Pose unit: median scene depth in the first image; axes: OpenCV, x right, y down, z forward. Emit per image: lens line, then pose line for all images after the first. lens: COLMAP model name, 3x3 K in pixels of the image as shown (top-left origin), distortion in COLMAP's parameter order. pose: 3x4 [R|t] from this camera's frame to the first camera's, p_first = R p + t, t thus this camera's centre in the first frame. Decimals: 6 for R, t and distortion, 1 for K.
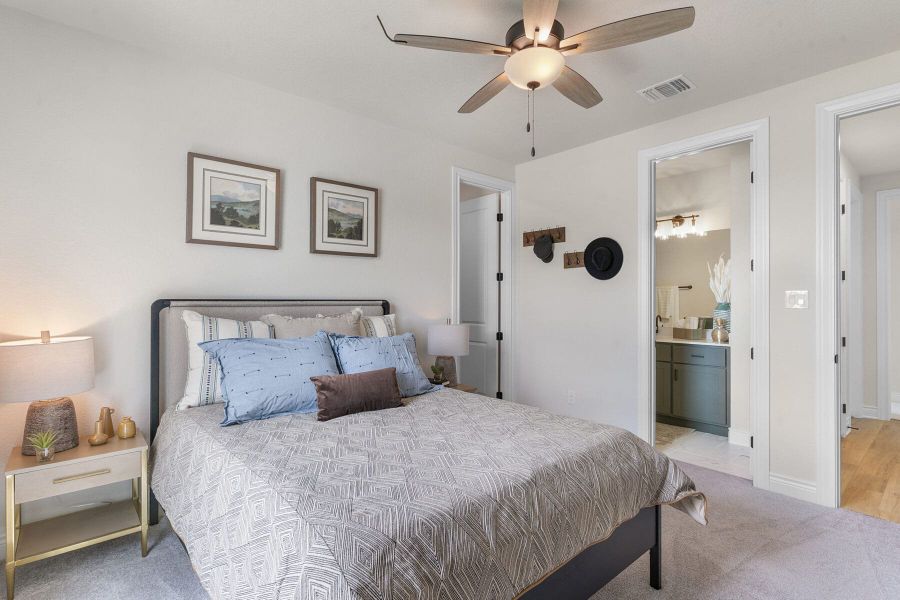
lens RADIAL K [[434.6, 0, 450.0], [0, 434.6, 300.0], [0, 0, 1]] dist [-0.001349, 0.000589]
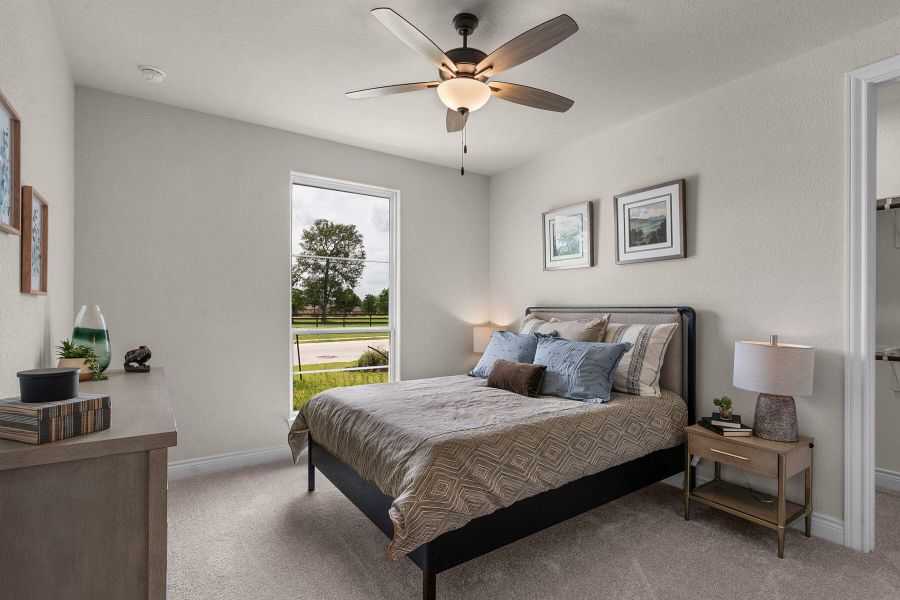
lens RADIAL K [[440.0, 0, 447.3], [0, 440.0, 302.6], [0, 0, 1]] dist [0.003361, 0.000014]
pose [[-0.129277, -0.013711, -0.991514, 0.798692], [-0.000088, 0.999905, -0.013815, 0.003355], [0.991609, -0.001699, -0.129266, 0.682202]]
